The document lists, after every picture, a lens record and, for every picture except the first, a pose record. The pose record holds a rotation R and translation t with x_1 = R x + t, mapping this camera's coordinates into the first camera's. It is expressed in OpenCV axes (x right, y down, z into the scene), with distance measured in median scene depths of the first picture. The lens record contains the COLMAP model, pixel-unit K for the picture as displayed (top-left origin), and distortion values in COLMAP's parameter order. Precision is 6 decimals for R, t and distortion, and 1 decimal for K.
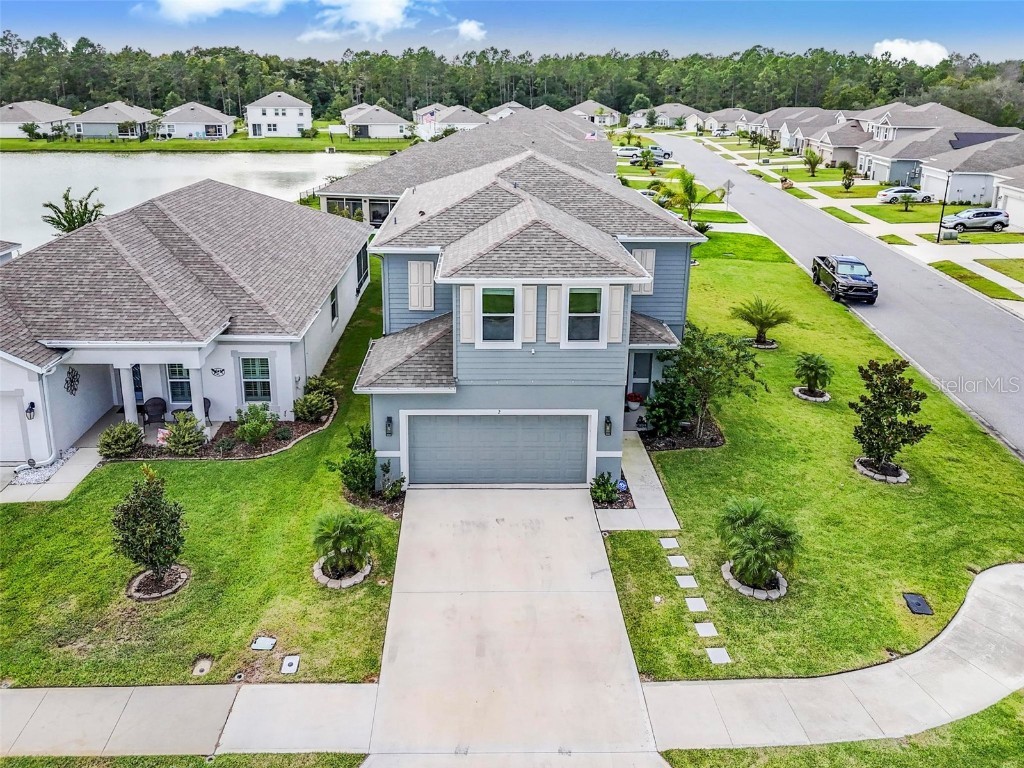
lens RADIAL K [[793.9, 0, 490.0], [0, 793.9, 293.4], [0, 0, 1]] dist [0.034023, -0.005383]
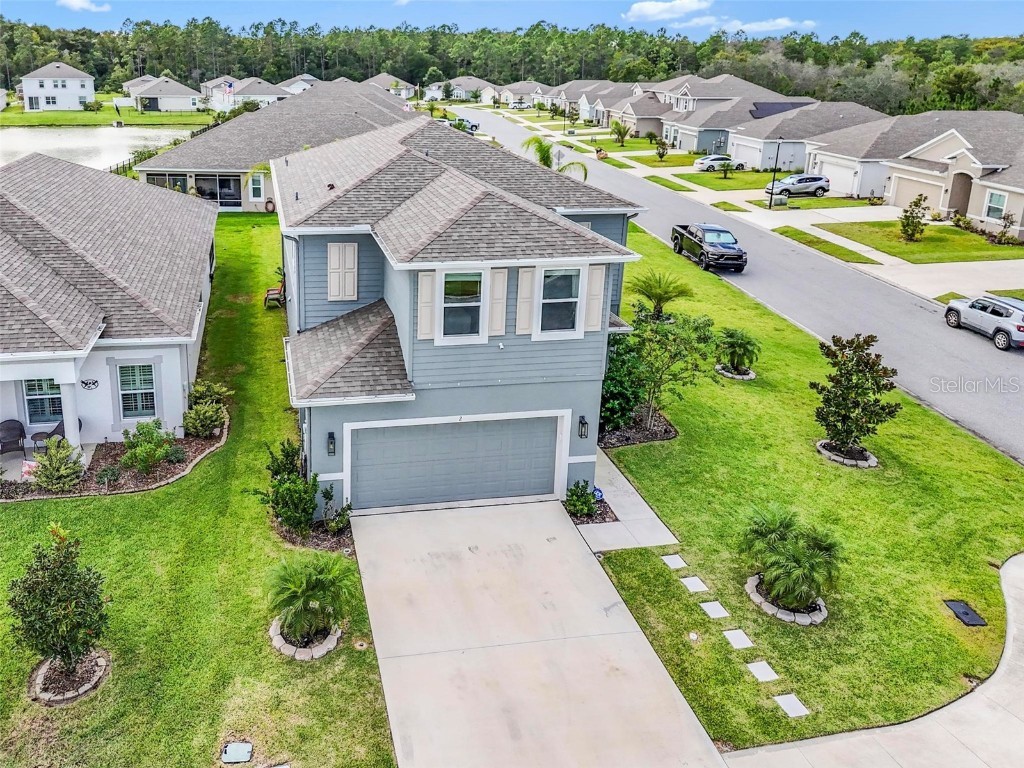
lens RADIAL K [[799.4, 0, 387.3], [0, 799.4, 260.6], [0, 0, 1]] dist [0.026768, -0.005713]
pose [[0.989432, -0.031114, 0.141623, -0.076529], [0.032565, 0.999438, -0.007939, -0.006203], [-0.141296, 0.012467, 0.989889, 0.069570]]
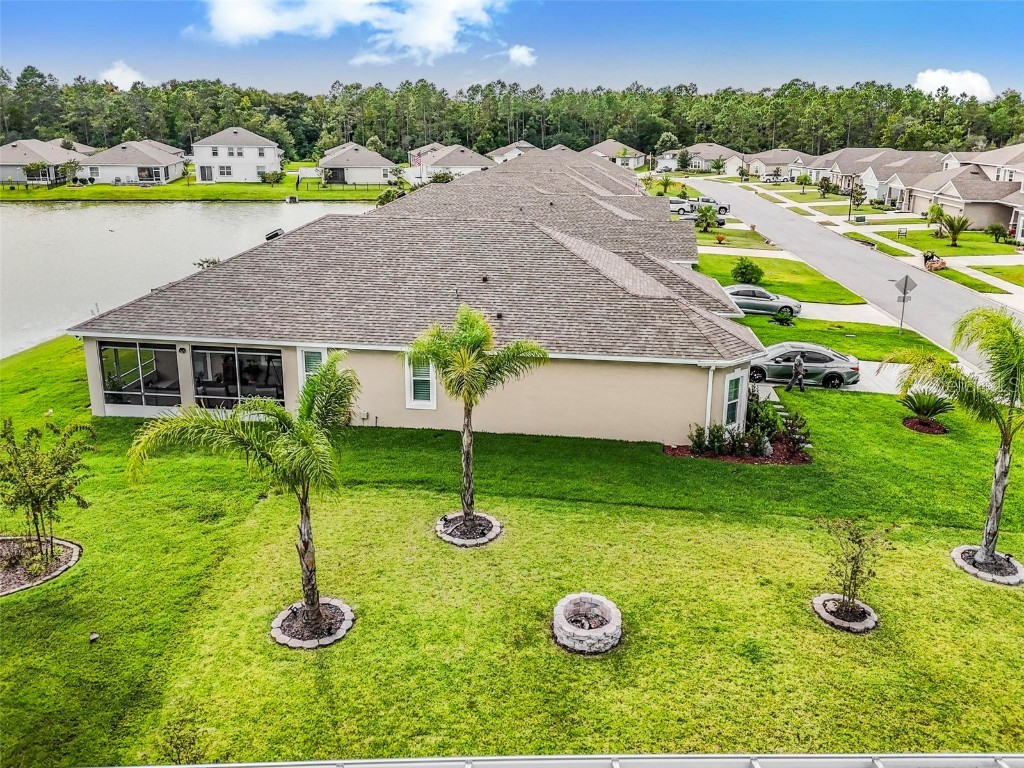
lens RADIAL K [[770.9, 0, 514.1], [0, 770.9, 319.7], [0, 0, 1]] dist [0.050536, -0.042147]
pose [[0.999867, -0.000899, 0.016255, 0.024813], [0.001082, 0.999936, -0.011276, -0.146372], [-0.016244, 0.011292, 0.999804, 0.640969]]
